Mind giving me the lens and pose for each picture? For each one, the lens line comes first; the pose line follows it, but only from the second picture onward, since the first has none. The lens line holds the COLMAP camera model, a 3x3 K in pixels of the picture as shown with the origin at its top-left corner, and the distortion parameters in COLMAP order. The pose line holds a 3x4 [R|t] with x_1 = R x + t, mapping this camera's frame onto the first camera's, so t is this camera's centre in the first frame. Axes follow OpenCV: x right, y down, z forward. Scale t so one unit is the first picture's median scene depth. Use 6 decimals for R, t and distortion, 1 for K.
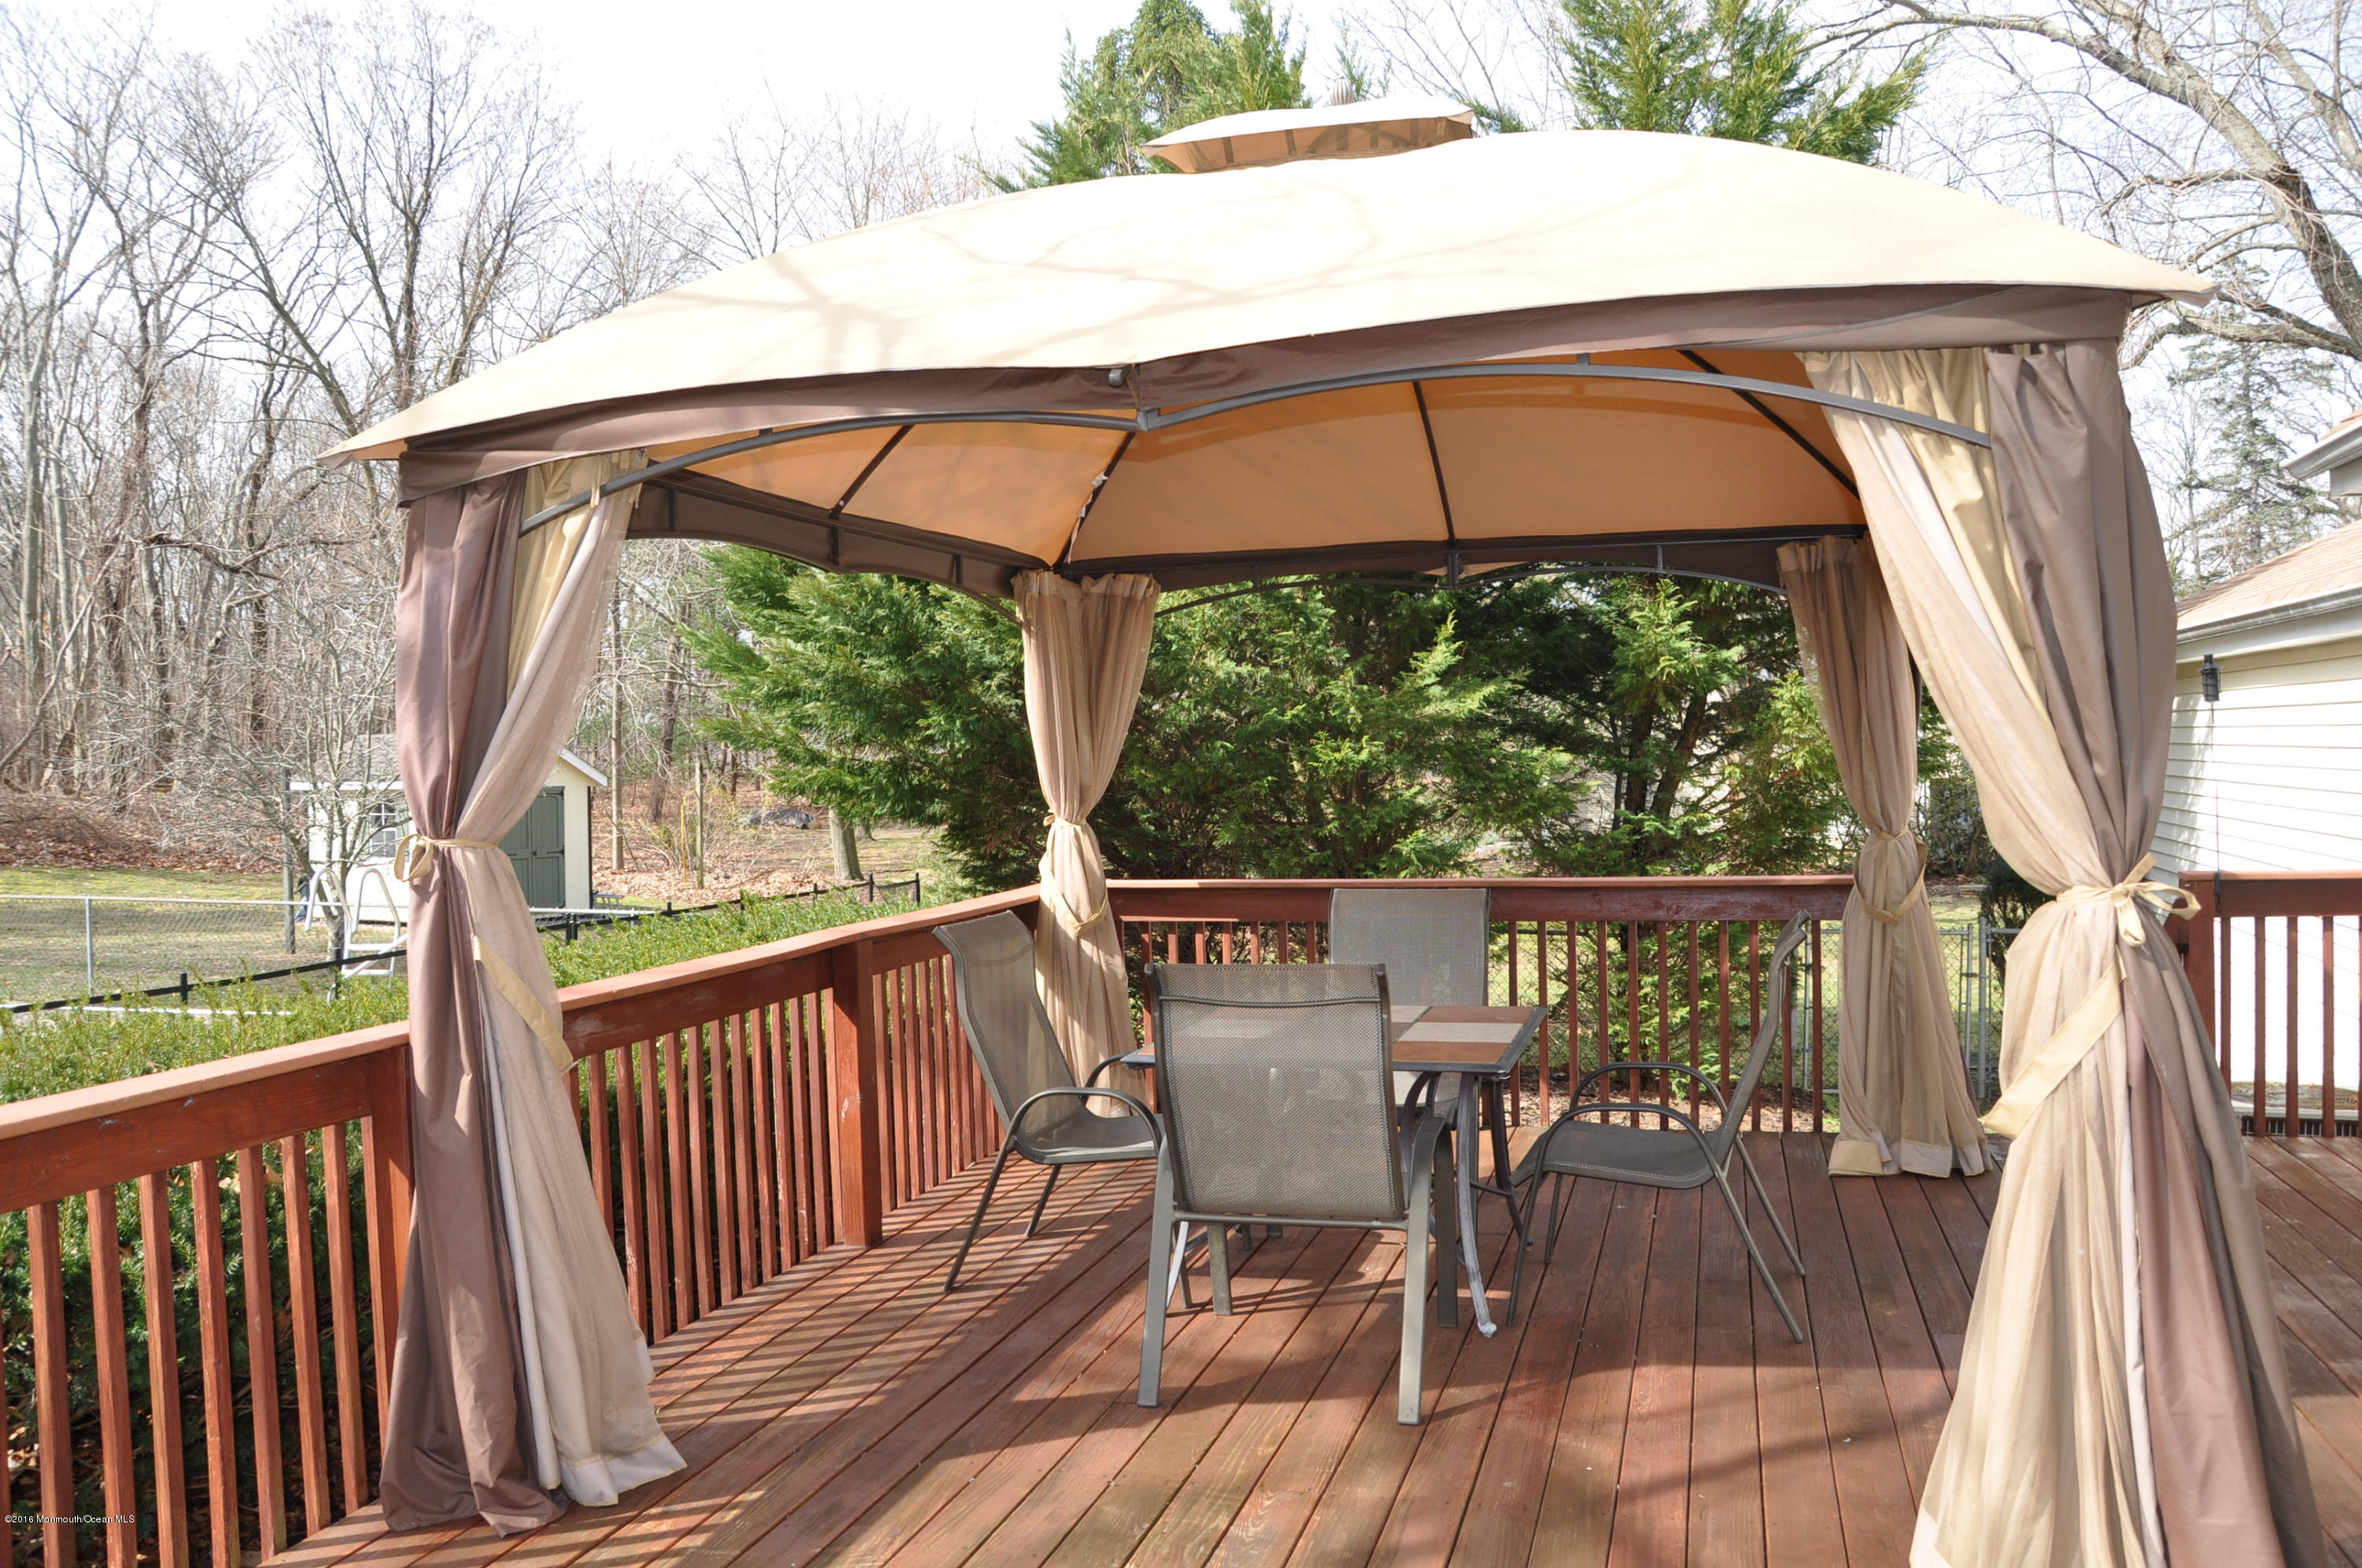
lens RADIAL K [[1837.3, 0, 1171.7], [0, 1837.3, 802.6], [0, 0, 1]] dist [-0.158653, 0.131980]
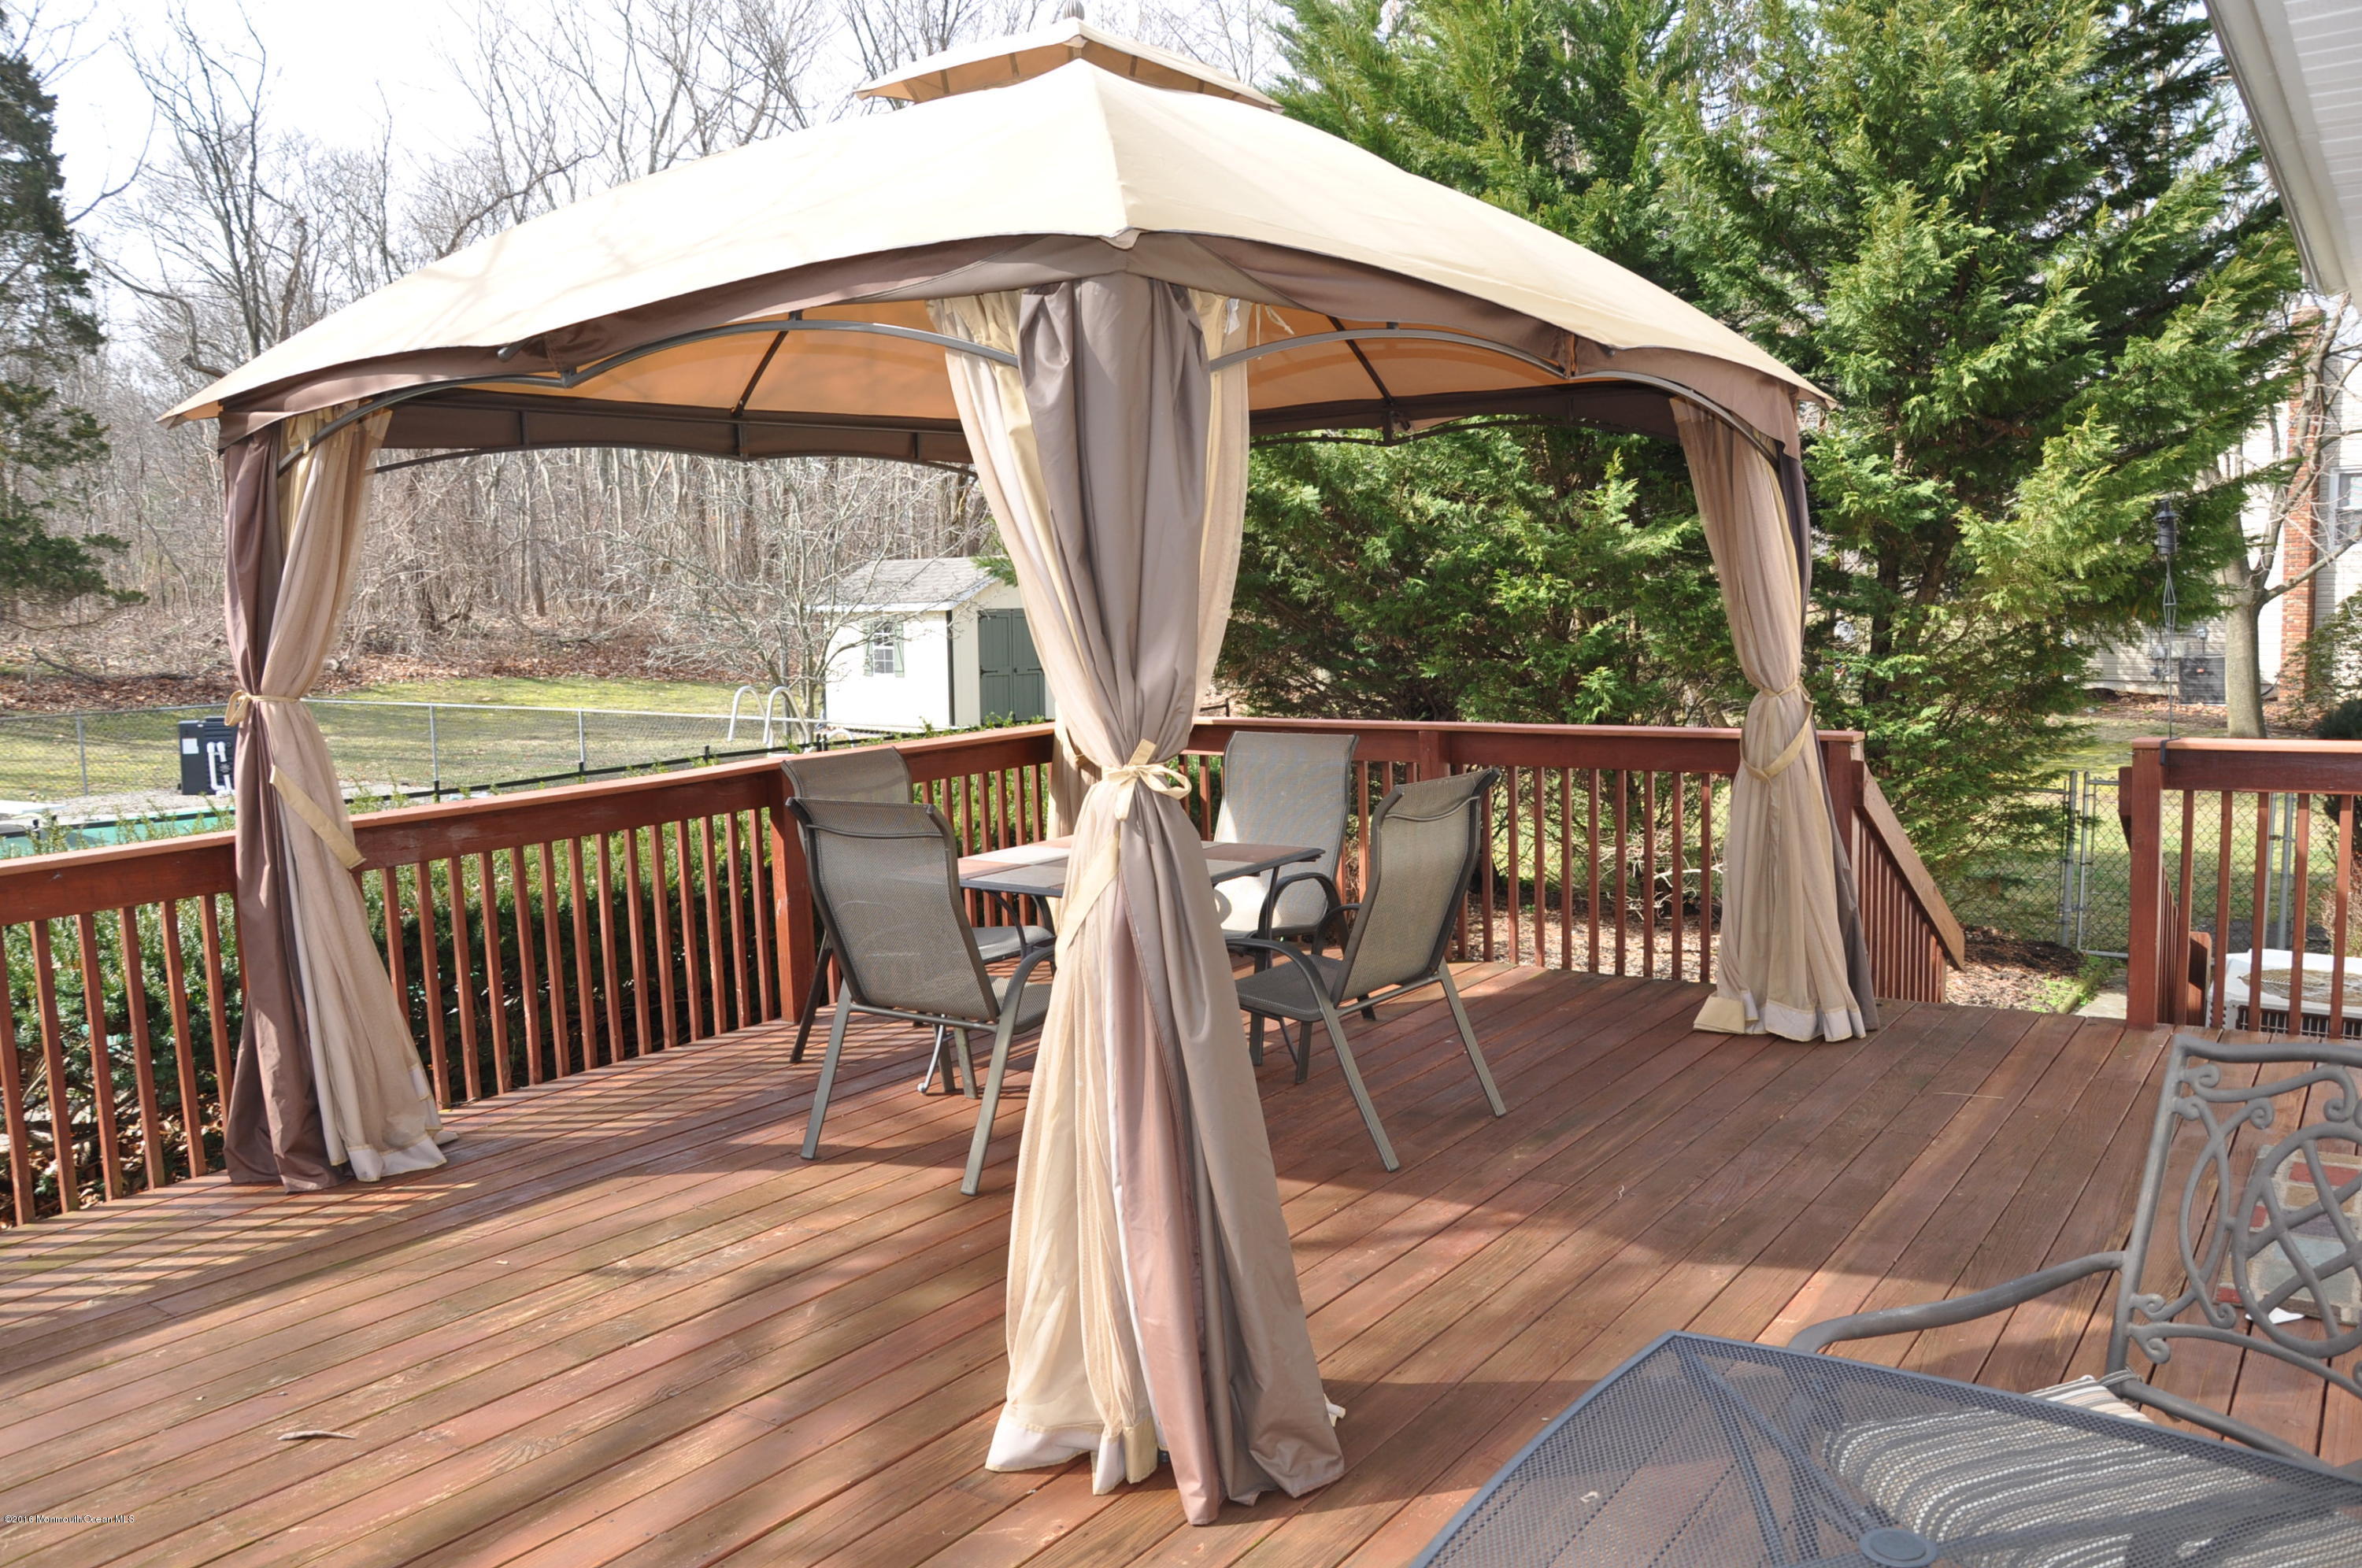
lens RADIAL K [[1837.3, 0, 1171.7], [0, 1837.3, 802.6], [0, 0, 1]] dist [-0.158653, 0.131980]
pose [[0.945563, 0.034459, -0.323610, 0.076687], [-0.001431, 0.994809, 0.101750, -0.004063], [0.325436, -0.095748, 0.940704, -0.007225]]
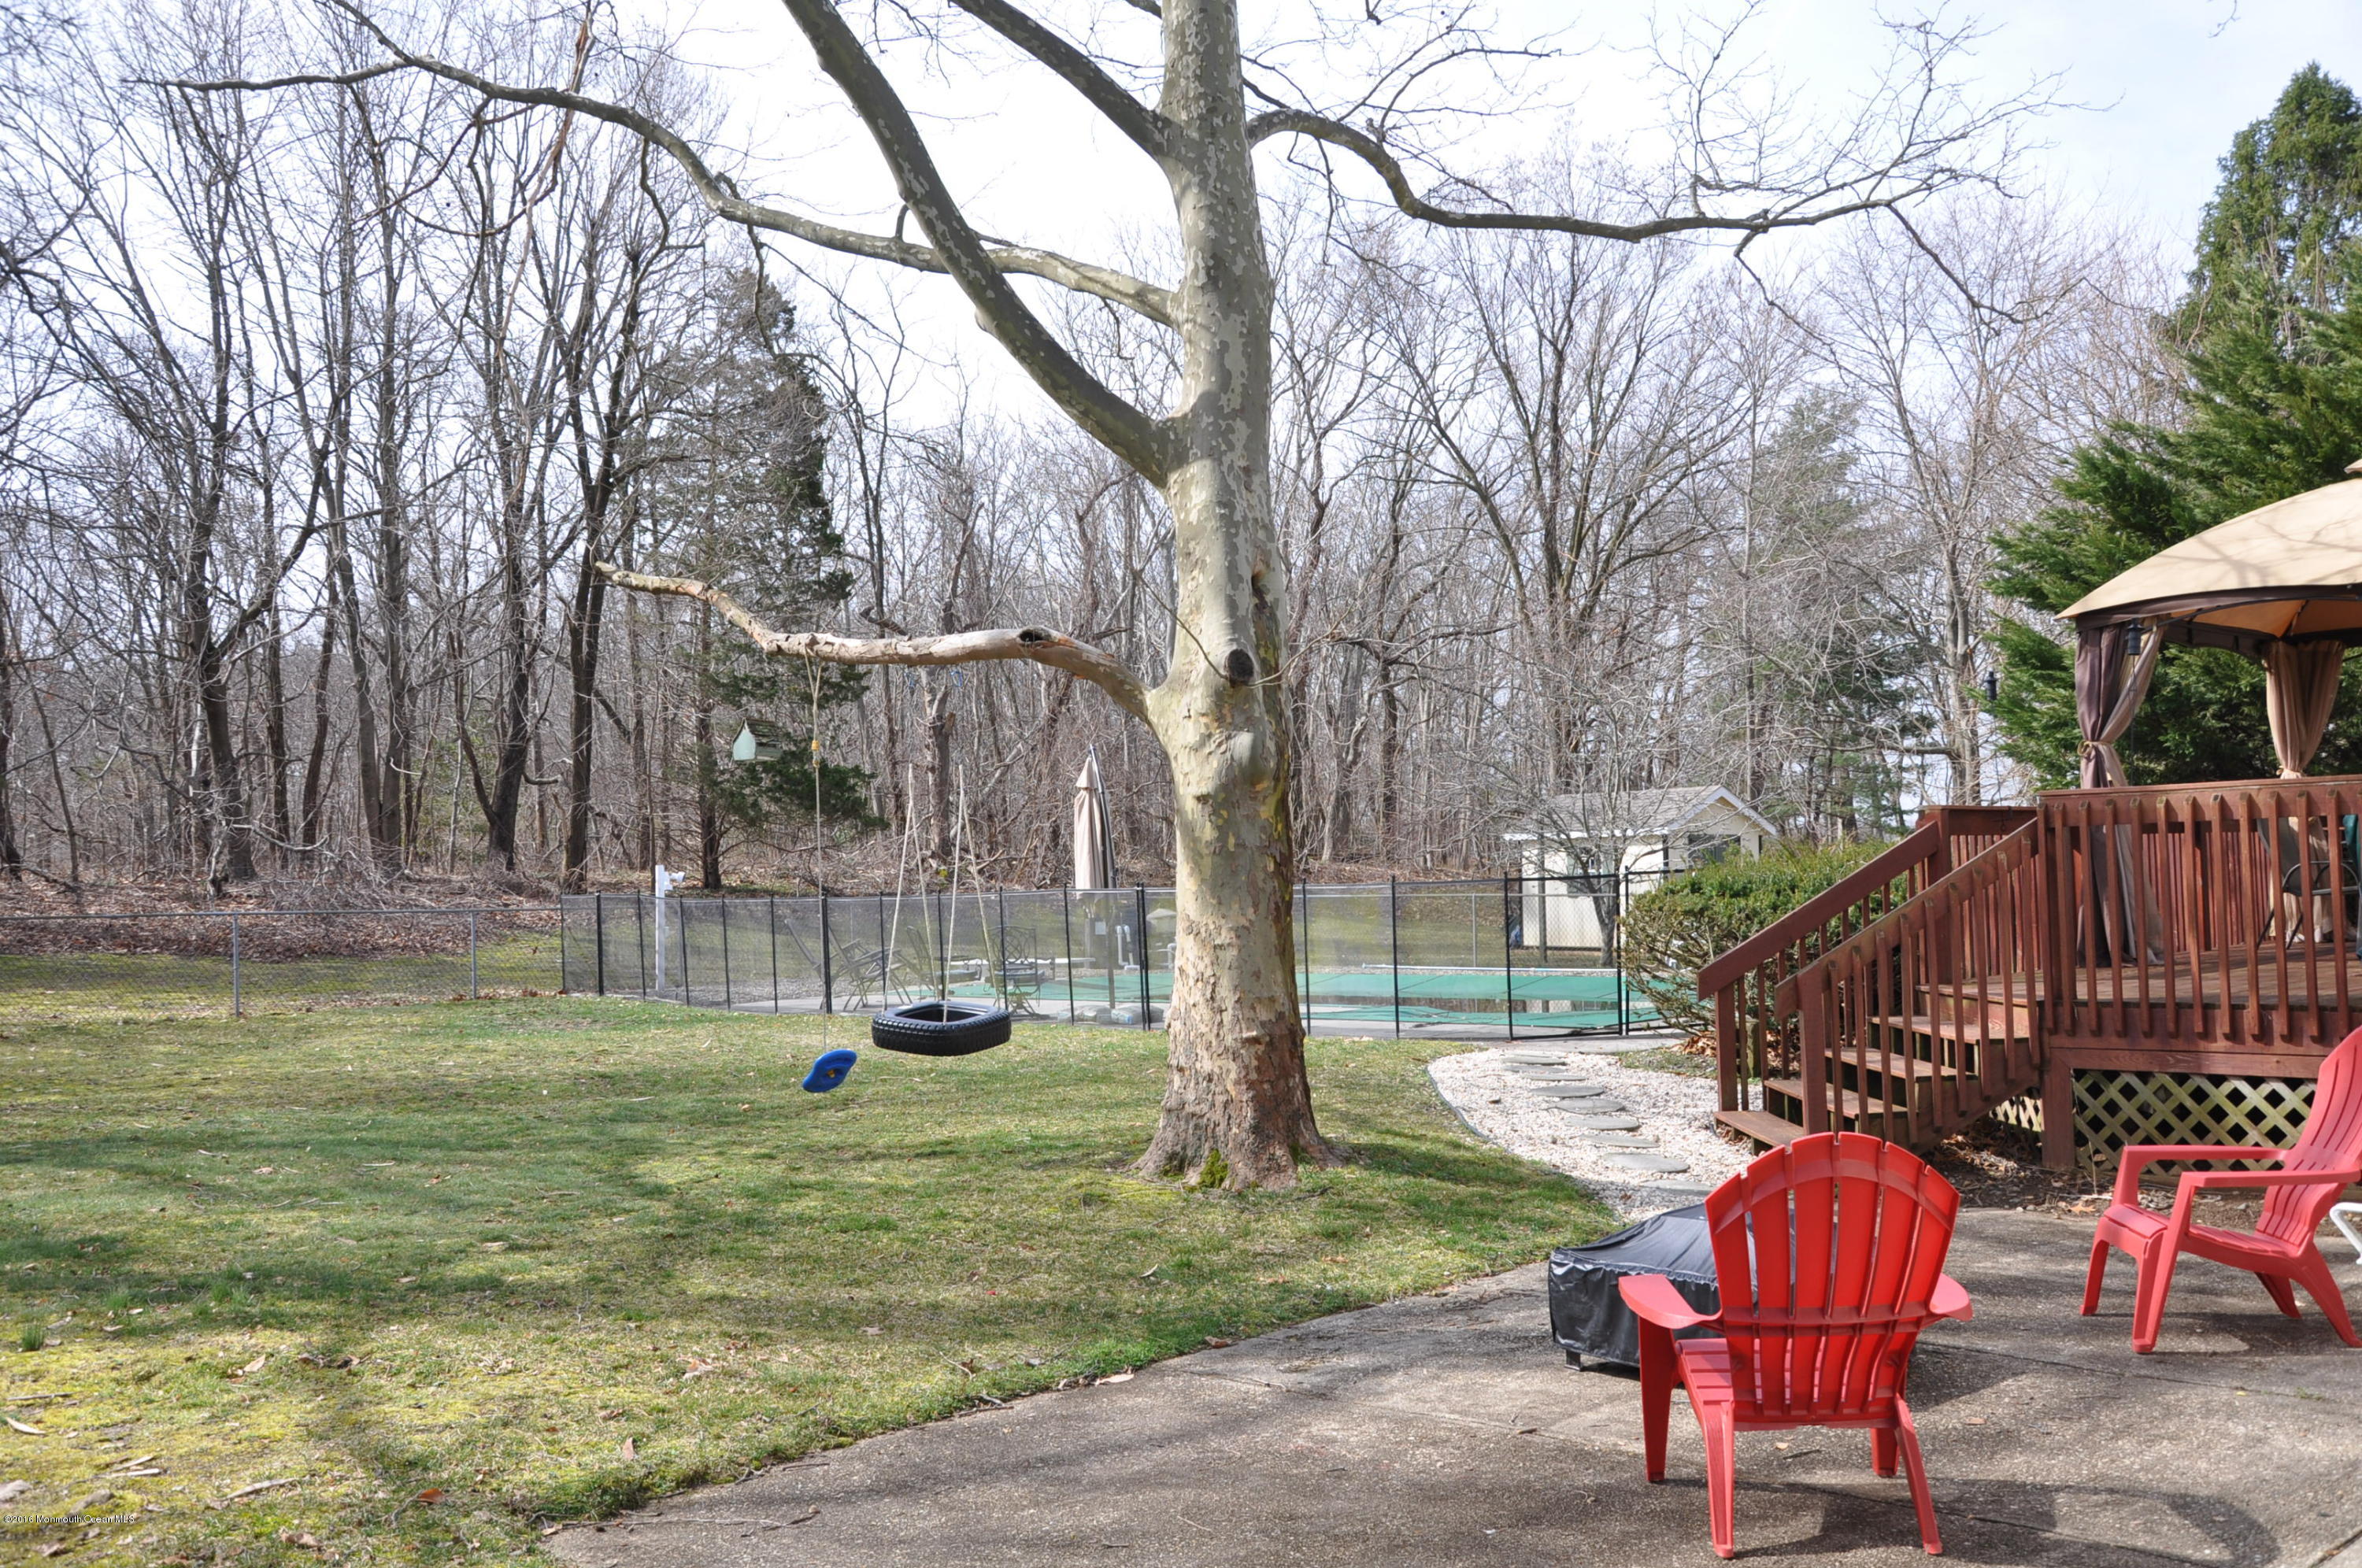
lens RADIAL K [[2169.1, 0, 1181.0], [0, 2169.1, 784.0], [0, 0, 1]] dist [-0.003070, 0.005198]
pose [[0.887371, -0.024448, -0.460408, -0.010136], [-0.003314, 0.998229, -0.059396, 0.035578], [0.461045, 0.054232, 0.885718, -0.335643]]
